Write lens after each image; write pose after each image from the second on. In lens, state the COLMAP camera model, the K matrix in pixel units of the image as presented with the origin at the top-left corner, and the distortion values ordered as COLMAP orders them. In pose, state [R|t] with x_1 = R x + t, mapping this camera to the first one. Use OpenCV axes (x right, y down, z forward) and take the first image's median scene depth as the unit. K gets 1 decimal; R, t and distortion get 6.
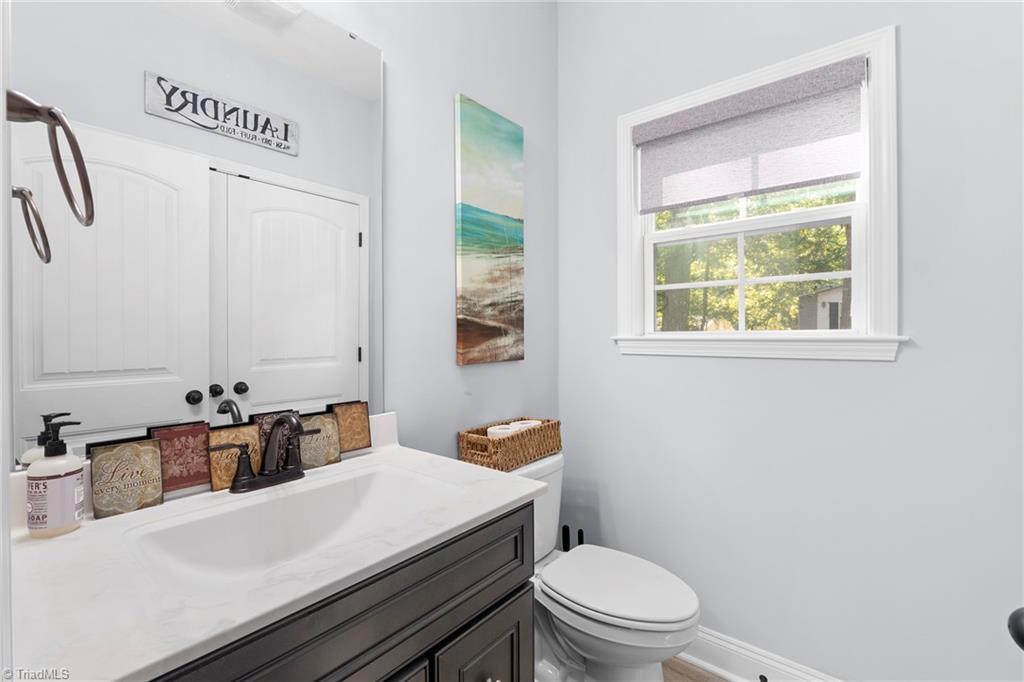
lens RADIAL K [[451.4, 0, 512.5], [0, 451.4, 340.7], [0, 0, 1]] dist [-0.008755, 0.001698]
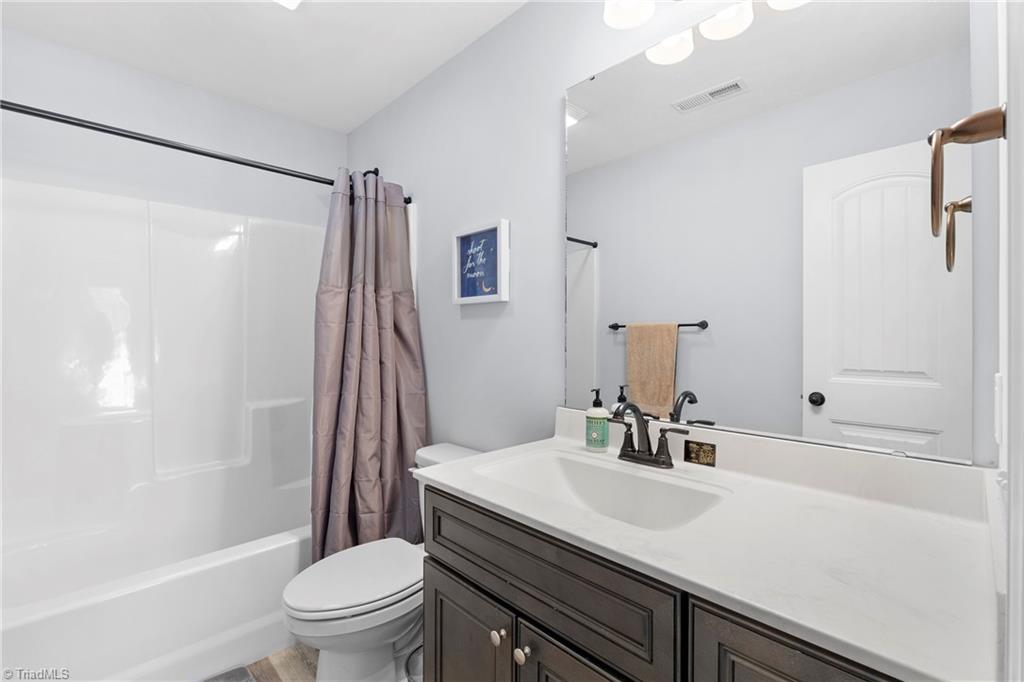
lens RADIAL K [[451.4, 0, 512.6], [0, 451.4, 341.8], [0, 0, 1]] dist [-0.008755, 0.001698]
pose [[-0.107383, 0.004746, -0.994206, 0.705629], [-0.004973, 0.999974, 0.005311, -0.006450], [0.994205, 0.005514, -0.107357, 0.809637]]
